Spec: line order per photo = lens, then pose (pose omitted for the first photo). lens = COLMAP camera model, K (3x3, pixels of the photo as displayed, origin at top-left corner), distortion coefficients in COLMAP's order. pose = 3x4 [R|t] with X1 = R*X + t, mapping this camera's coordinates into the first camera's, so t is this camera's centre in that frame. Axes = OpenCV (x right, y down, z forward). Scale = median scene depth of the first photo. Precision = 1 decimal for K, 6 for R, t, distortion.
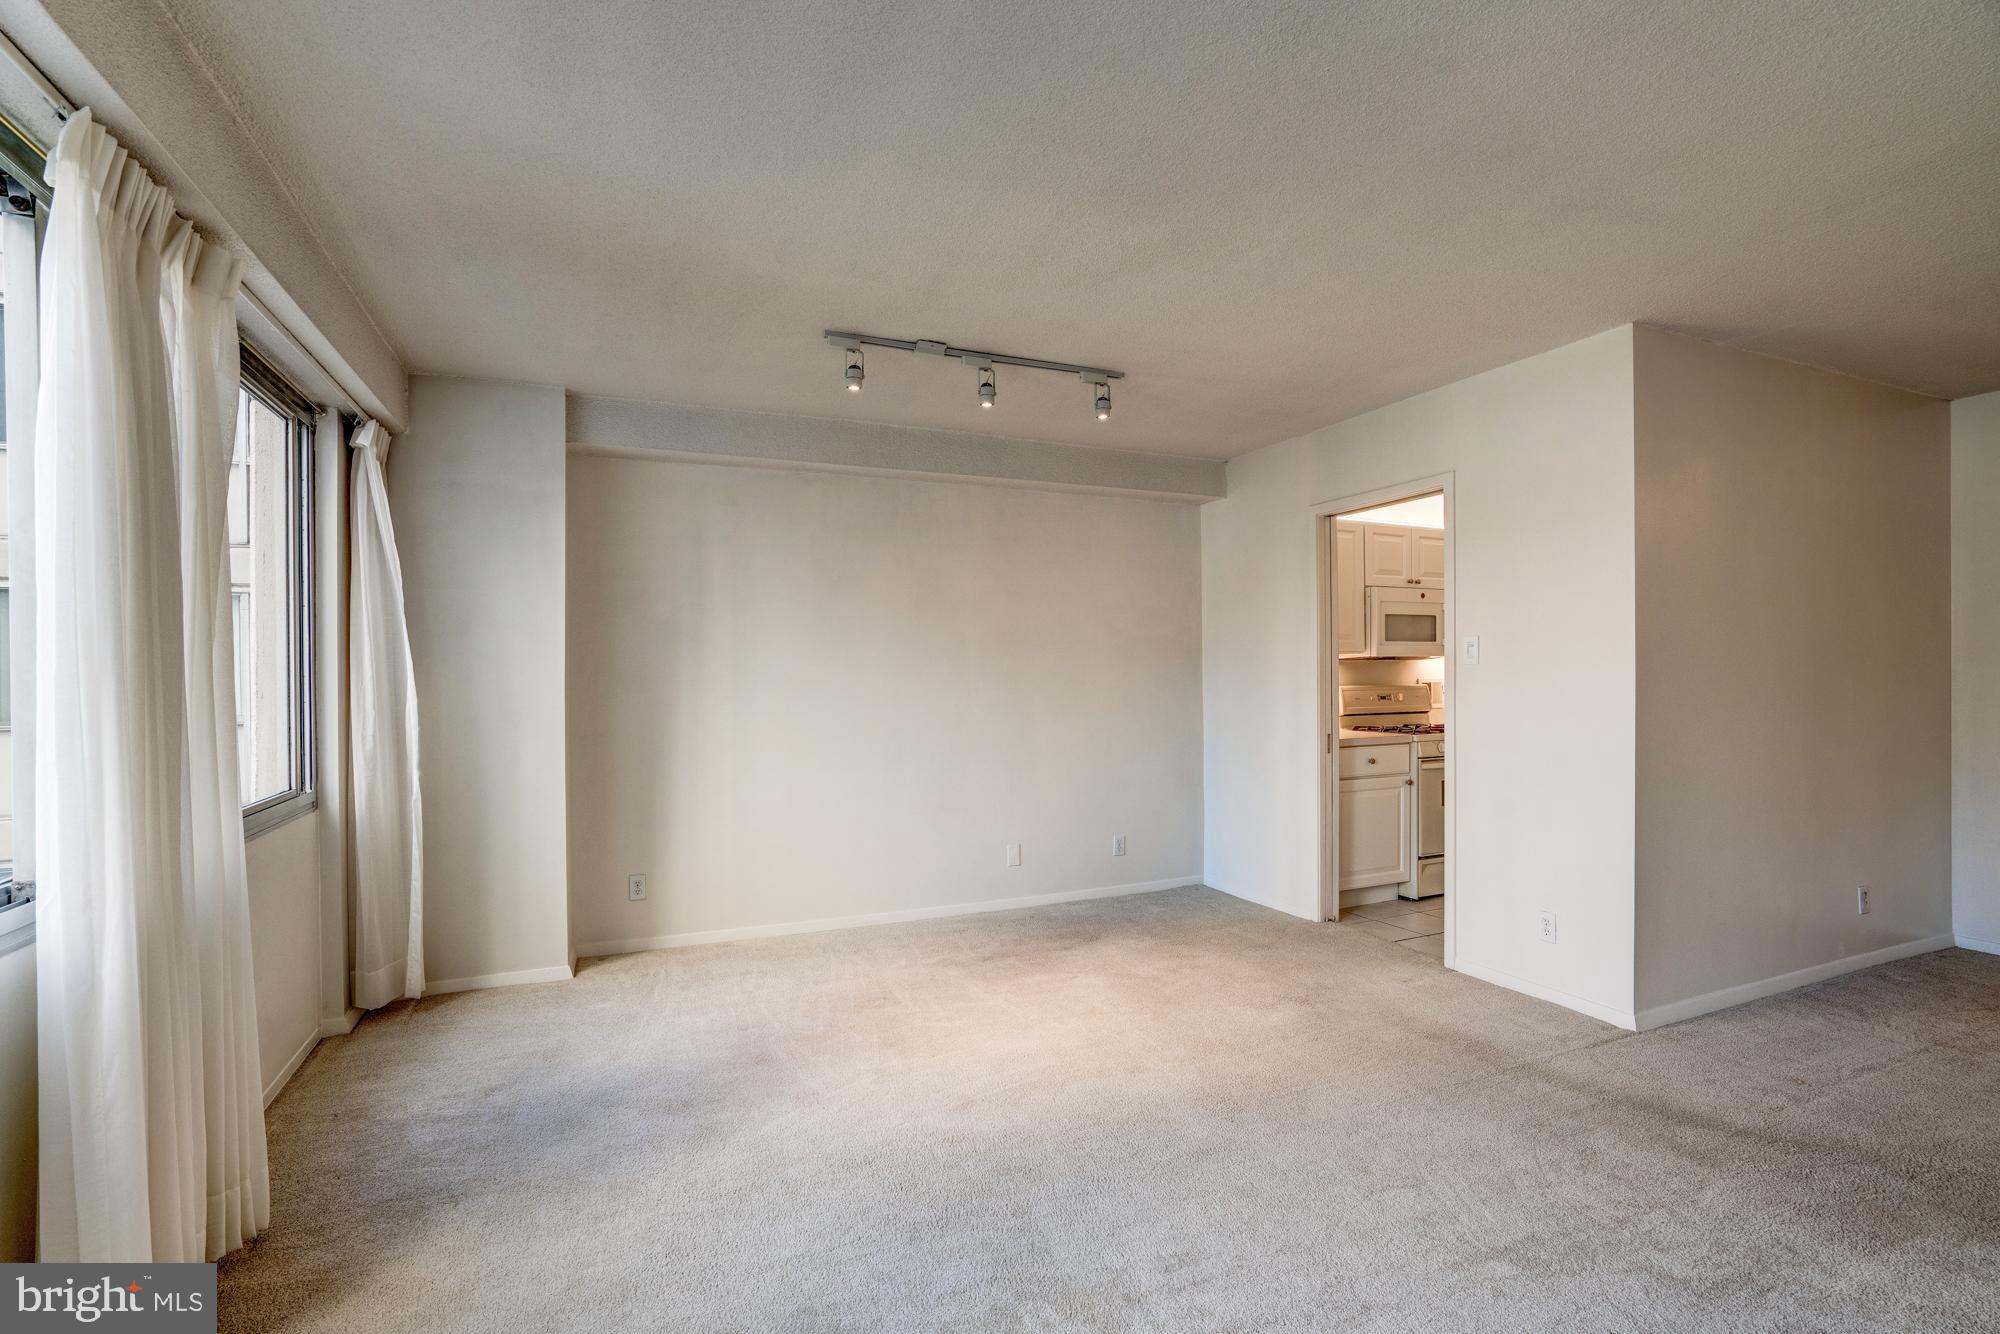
lens RADIAL K [[901.9, 0, 1003.6], [0, 901.9, 679.0], [0, 0, 1]] dist [-0.051555, 0.028043]
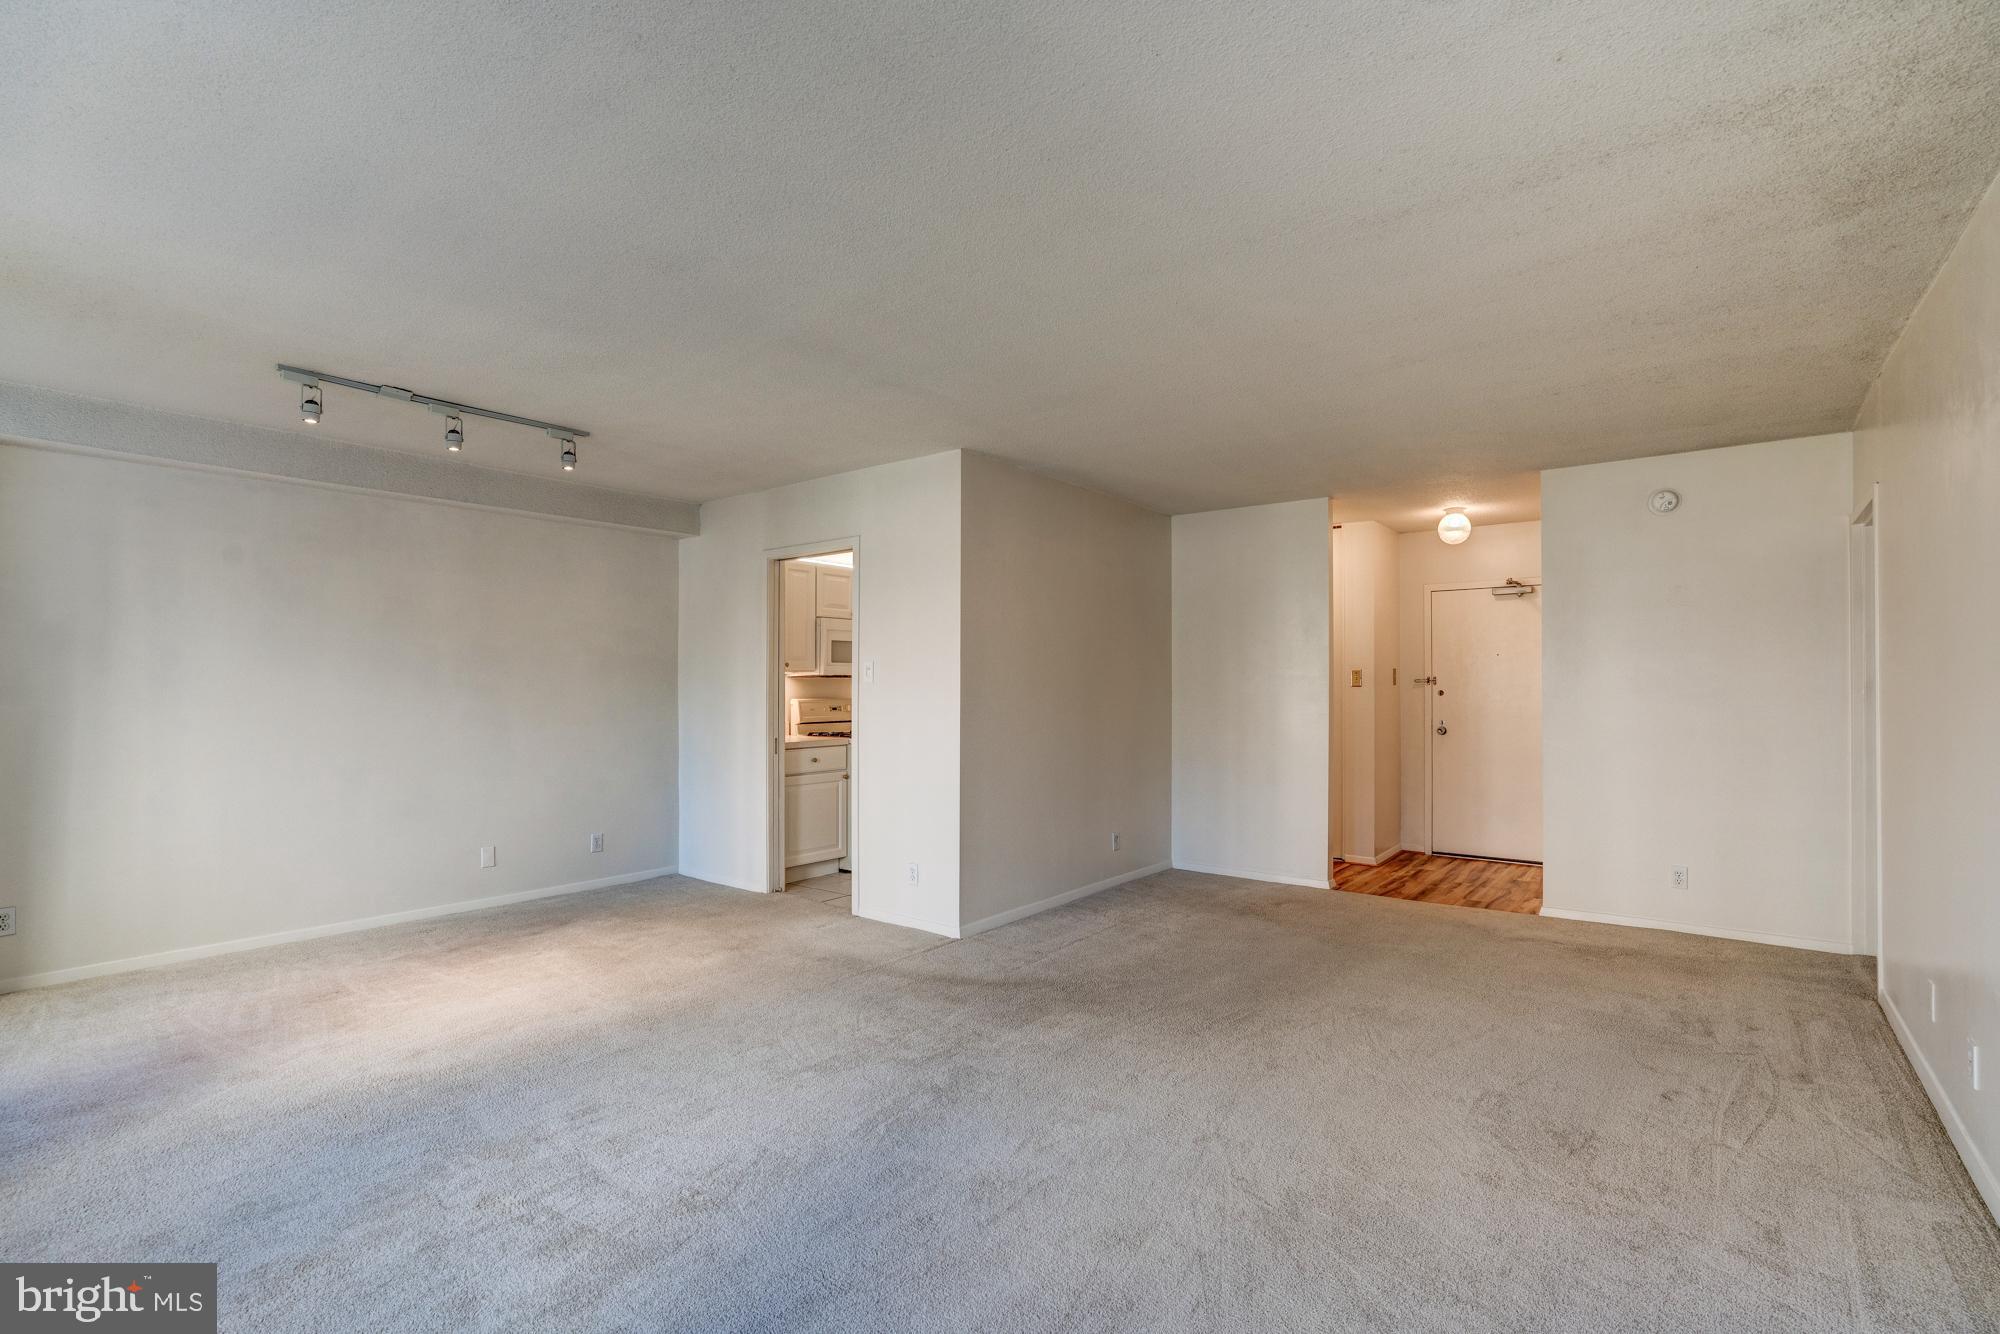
lens RADIAL K [[902.5, 0, 972.9], [0, 902.5, 680.2], [0, 0, 1]] dist [-0.035369, 0.021954]
pose [[0.889999, 0.011910, 0.455808, 0.049344], [-0.005558, 0.999868, -0.015274, -0.000820], [-0.455929, 0.011060, 0.889947, -0.269781]]
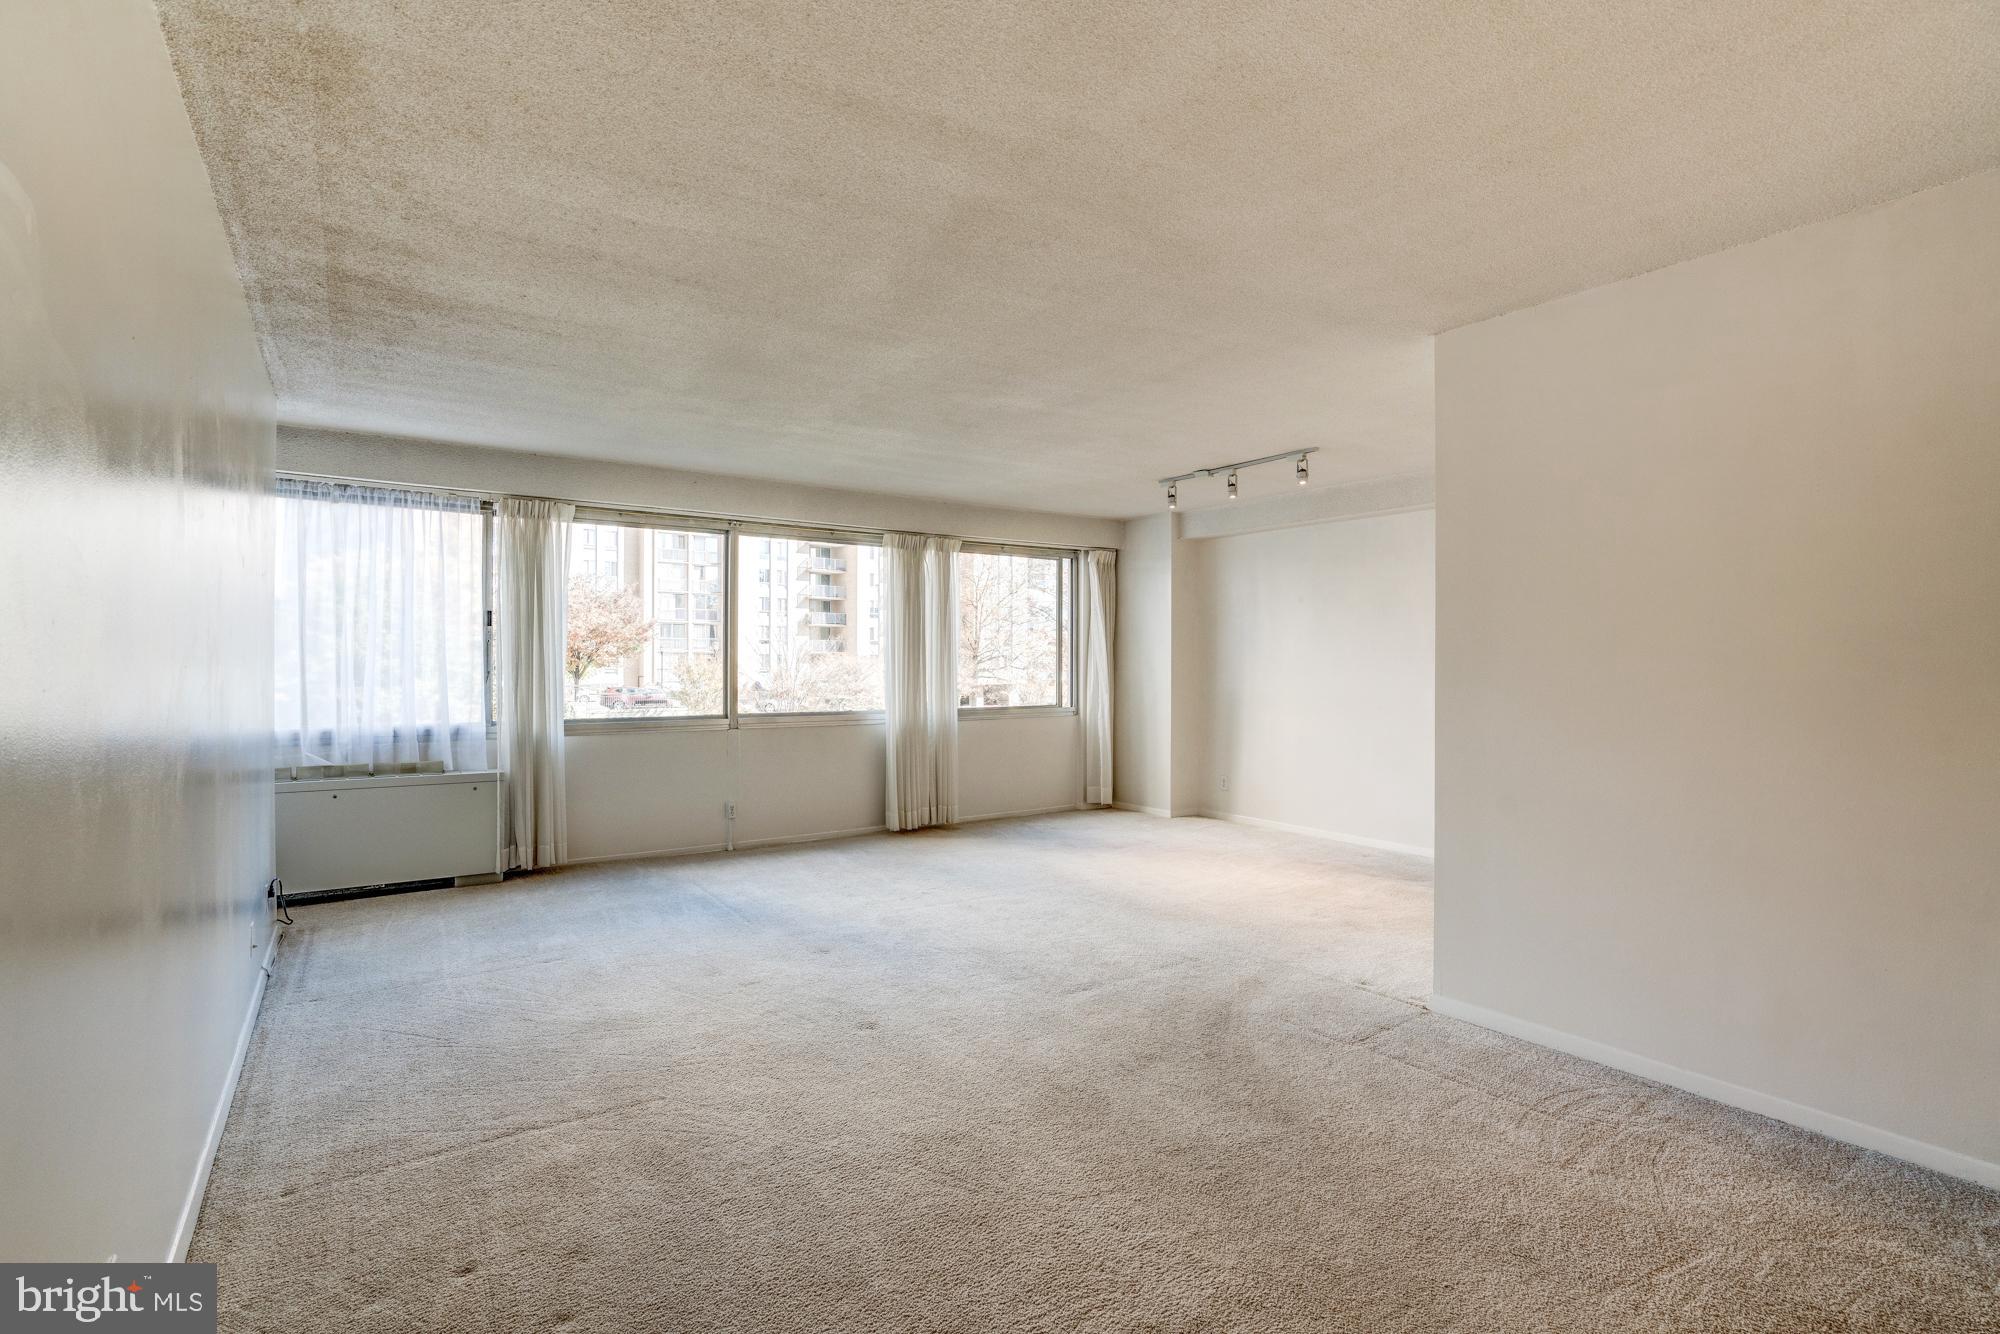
lens RADIAL K [[930.2, 0, 1003.0], [0, 930.2, 657.5], [0, 0, 1]] dist [-0.056359, 0.024253]
pose [[0.206276, 0.006103, -0.978475, 1.402268], [-0.008792, 0.999952, 0.004383, -0.016901], [0.978454, 0.007699, 0.206320, 0.229087]]
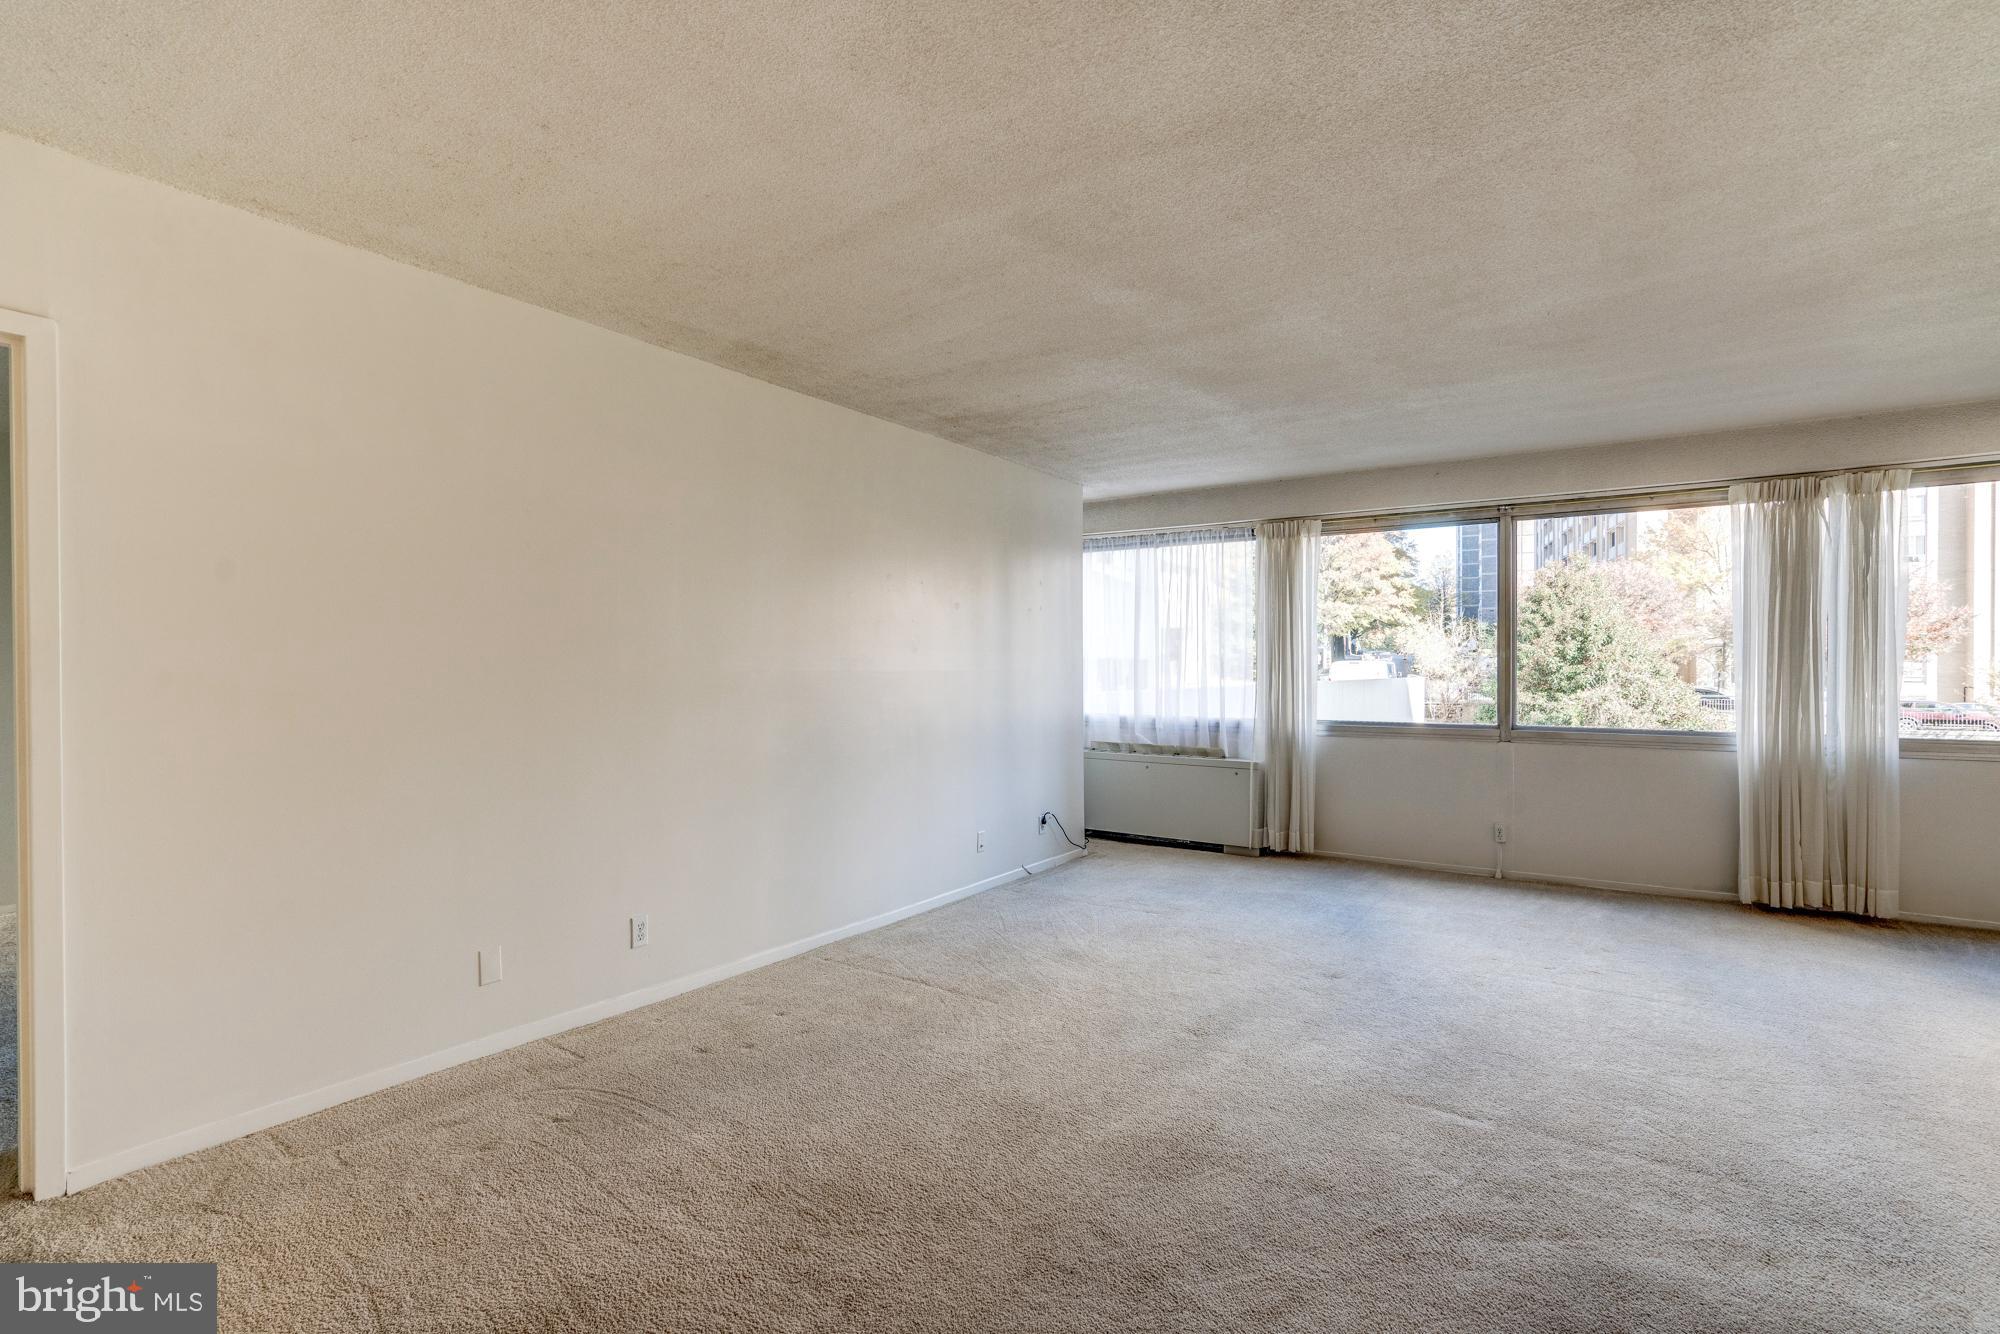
lens RADIAL K [[936.2, 0, 982.6], [0, 936.2, 680.4], [0, 0, 1]] dist [-0.053622, 0.024775]
pose [[-0.857112, 0.018809, -0.514787, 1.138321], [0.008766, 0.999721, 0.021932, -0.013668], [0.515056, 0.014285, -0.857038, 0.922222]]
